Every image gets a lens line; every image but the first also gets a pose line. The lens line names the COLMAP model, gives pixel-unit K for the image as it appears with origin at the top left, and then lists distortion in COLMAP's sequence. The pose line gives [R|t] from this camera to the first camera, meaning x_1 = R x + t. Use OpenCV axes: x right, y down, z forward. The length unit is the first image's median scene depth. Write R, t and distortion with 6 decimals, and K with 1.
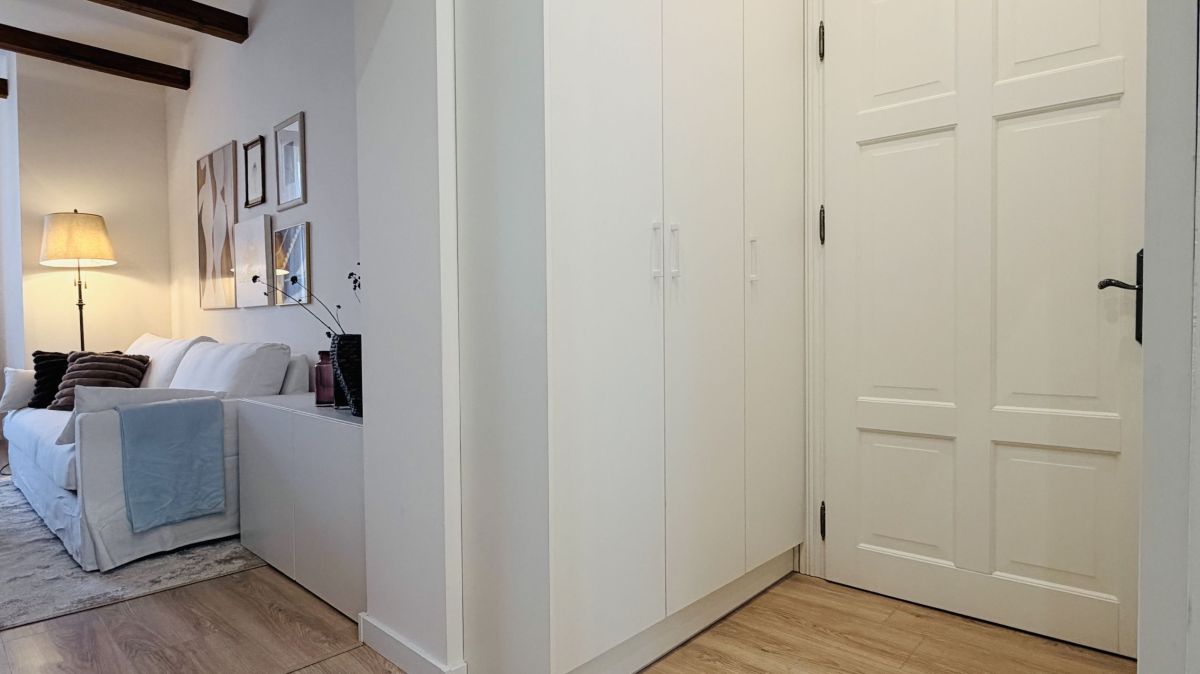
lens RADIAL K [[663.0, 0, 600.0], [0, 663.0, 337.0], [0, 0, 1]] dist [-0.017917, 0.000453]
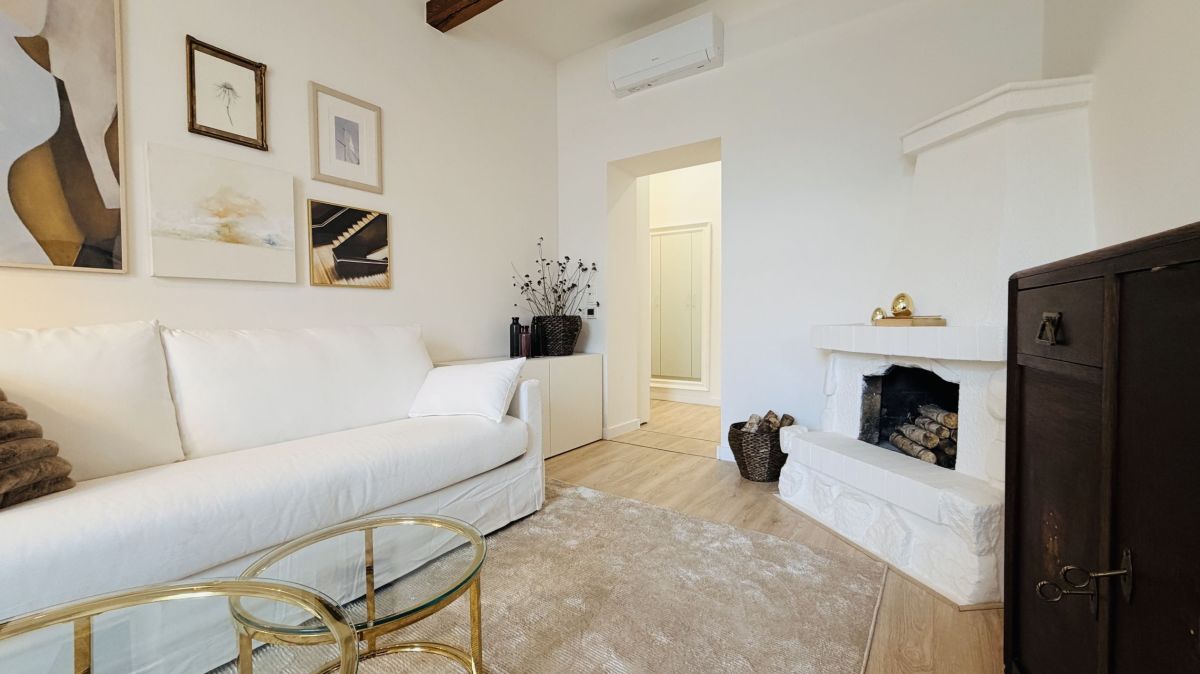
lens RADIAL K [[475.5, 0, 596.5], [0, 475.5, 335.3], [0, 0, 1]] dist [-0.000849, 0.000289]
pose [[-0.143866, -0.018117, 0.989431, -2.098811], [0.027862, 0.999362, 0.022350, 0.019090], [-0.989205, 0.030783, -0.143270, 1.269973]]
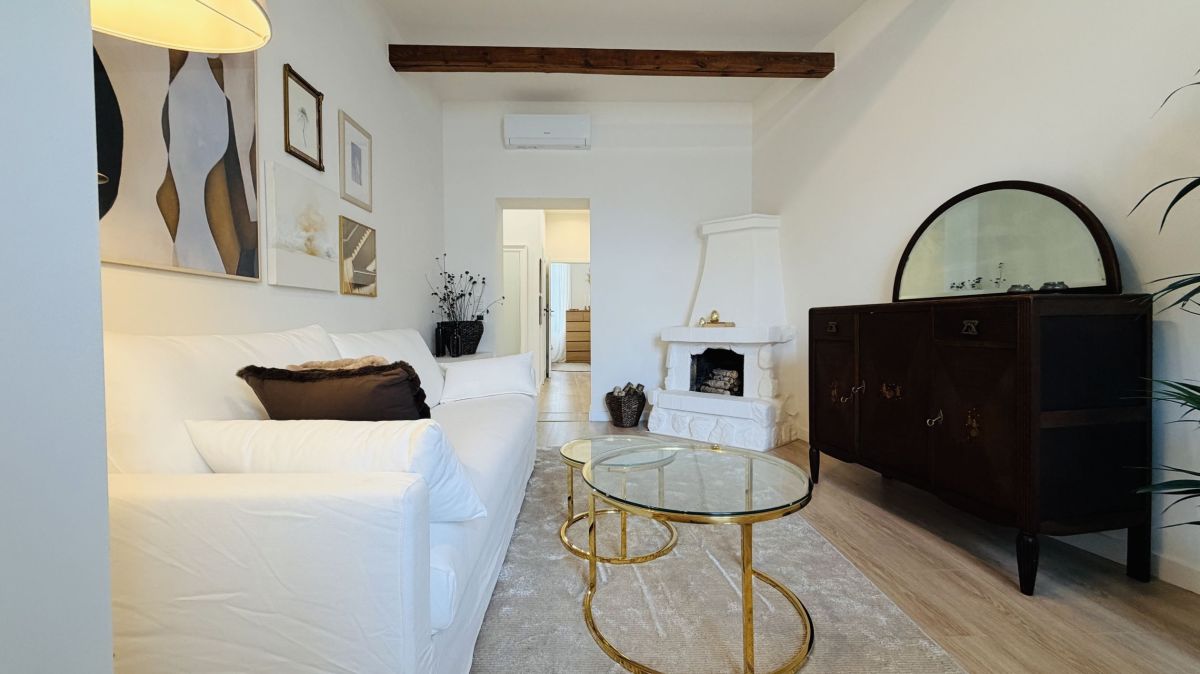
lens RADIAL K [[475.5, 0, 596.5], [0, 475.5, 335.3], [0, 0, 1]] dist [-0.000849, 0.000289]
pose [[-0.700861, -0.002592, 0.713293, -2.197755], [0.030032, 0.998999, 0.033139, 0.001464], [-0.712665, 0.044648, -0.700082, 1.916094]]
